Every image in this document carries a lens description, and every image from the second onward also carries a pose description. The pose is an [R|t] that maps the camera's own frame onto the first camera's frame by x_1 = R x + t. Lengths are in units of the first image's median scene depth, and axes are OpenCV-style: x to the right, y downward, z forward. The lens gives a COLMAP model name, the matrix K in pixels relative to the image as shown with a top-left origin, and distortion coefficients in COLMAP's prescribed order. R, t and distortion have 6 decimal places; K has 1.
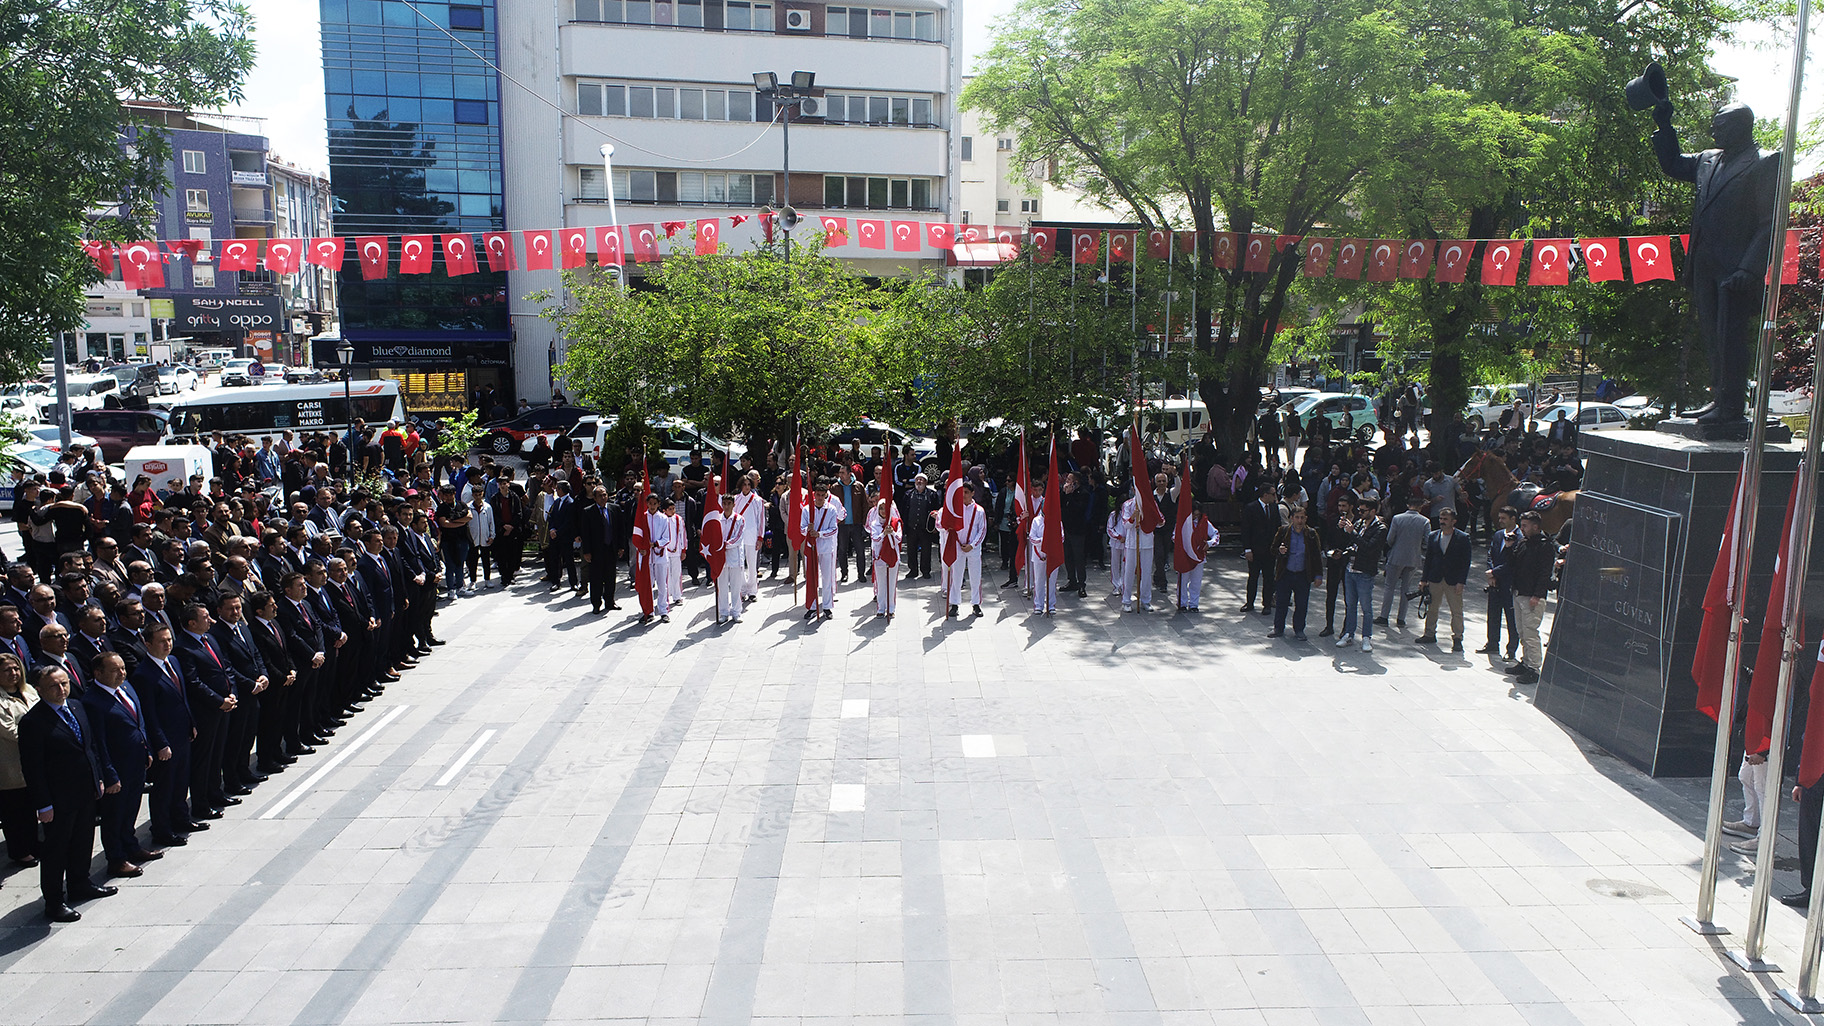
lens RADIAL K [[1238.9, 0, 915.0], [0, 1238.9, 513.0], [0, 0, 1]] dist [-0.019471, 0.009988]
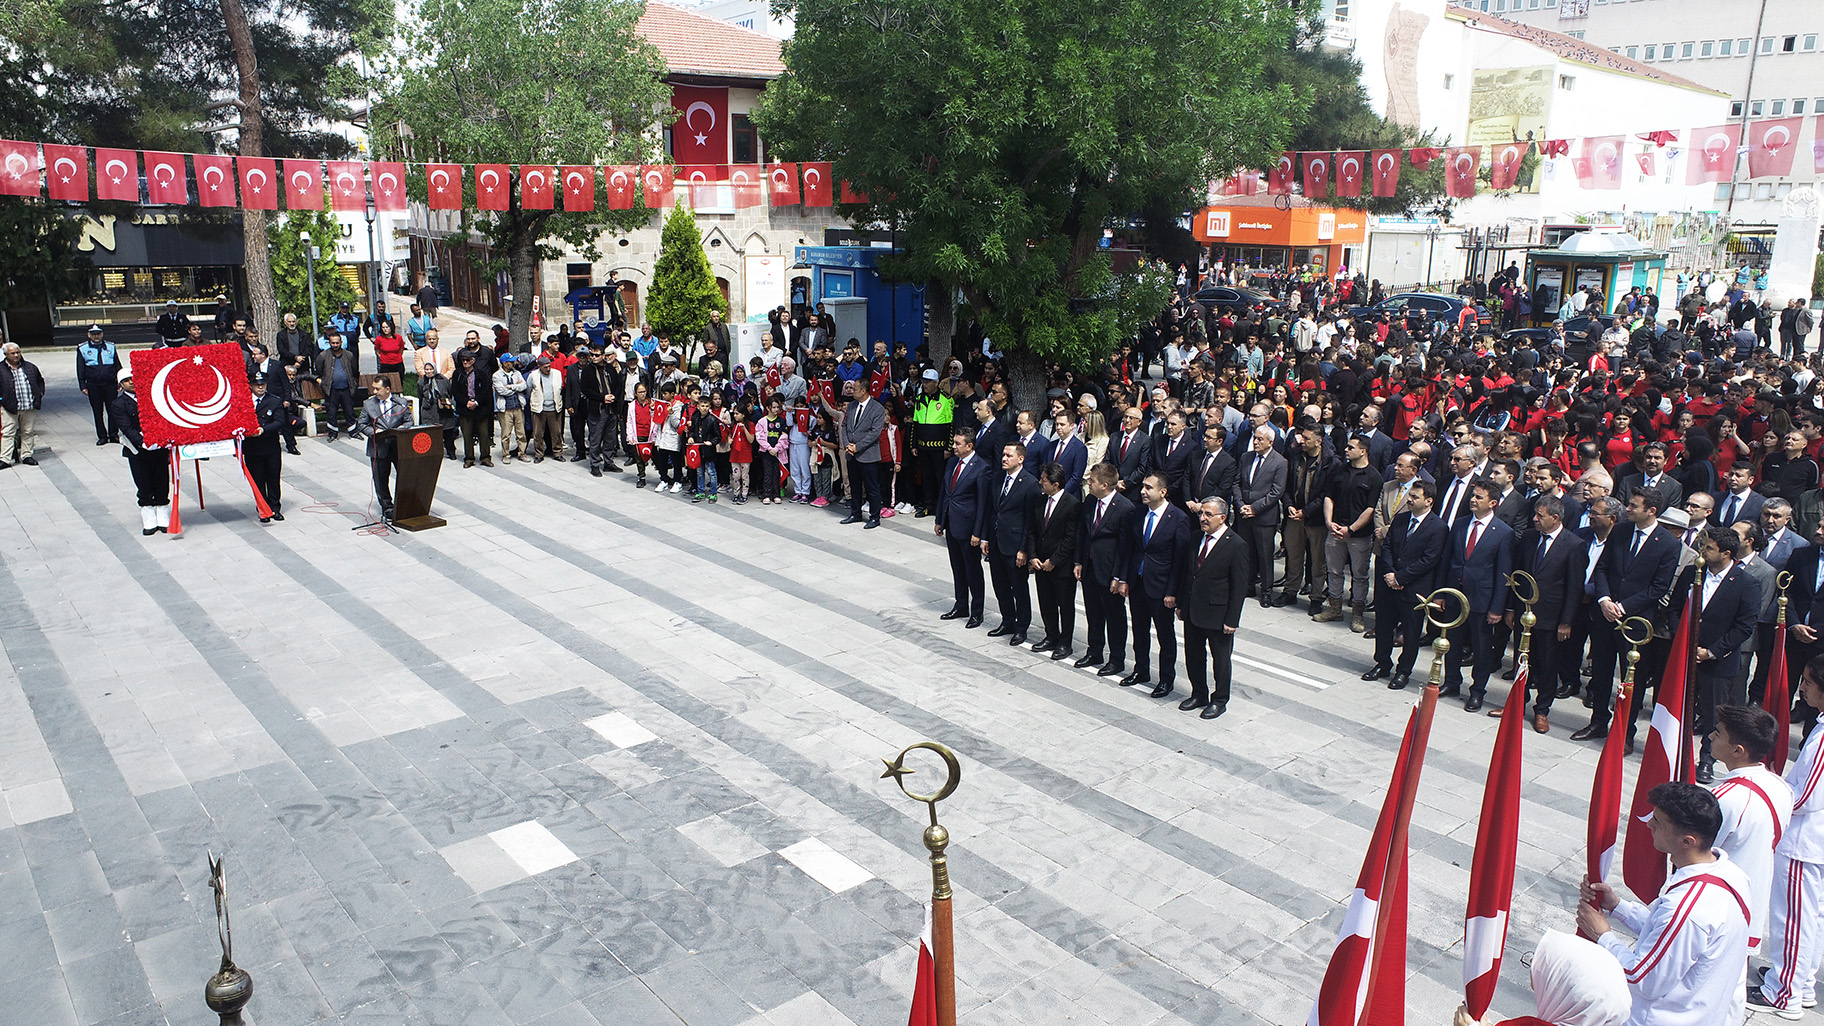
lens RADIAL K [[1238.9, 0, 922.5], [0, 1238.9, 507.6], [0, 0, 1]] dist [-0.019471, 0.009988]
pose [[-0.764473, 0.137120, -0.629904, 0.320069], [-0.118314, 0.930677, 0.346183, -0.241722], [0.633706, 0.339174, -0.695254, 1.799387]]
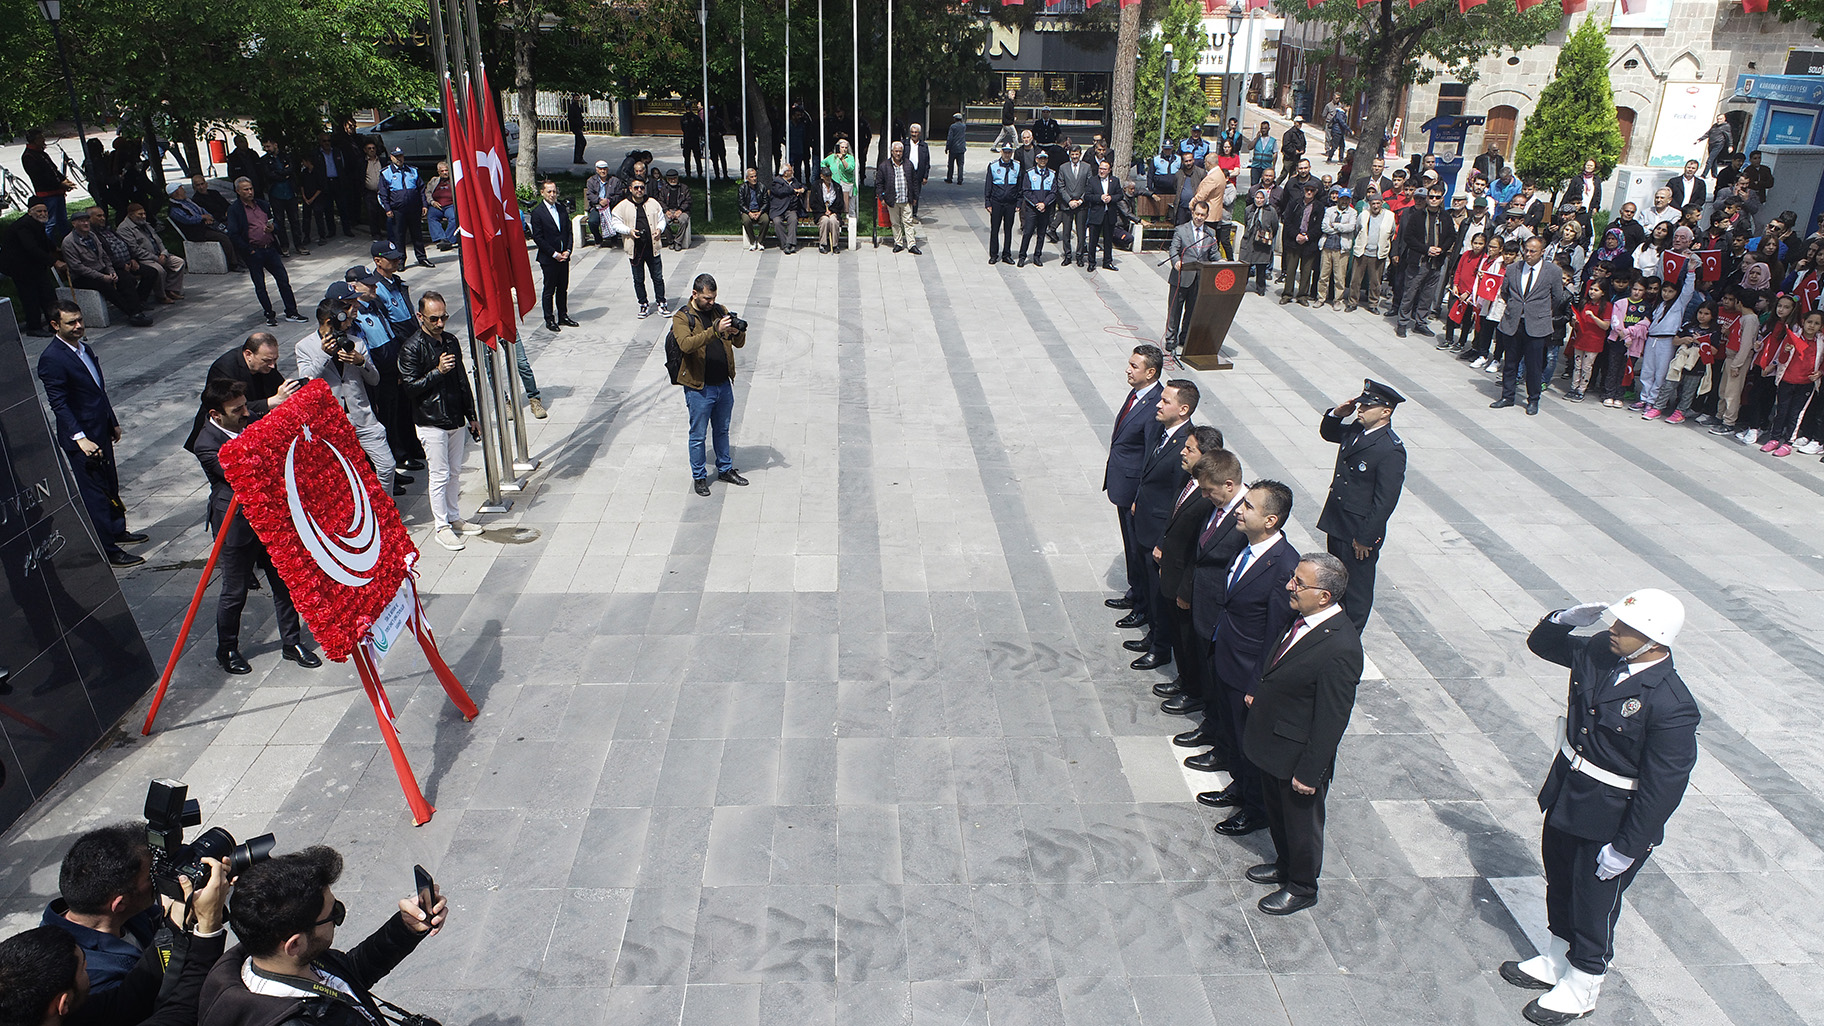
lens RADIAL K [[1238.9, 0, 908.8], [0, 1238.9, 513.3], [0, 0, 1]] dist [-0.019471, 0.009988]
pose [[-0.999395, -0.003726, -0.034570, 0.247356], [-0.021285, 0.851743, 0.523528, -0.237380], [0.027494, 0.523947, -0.851307, 1.703789]]
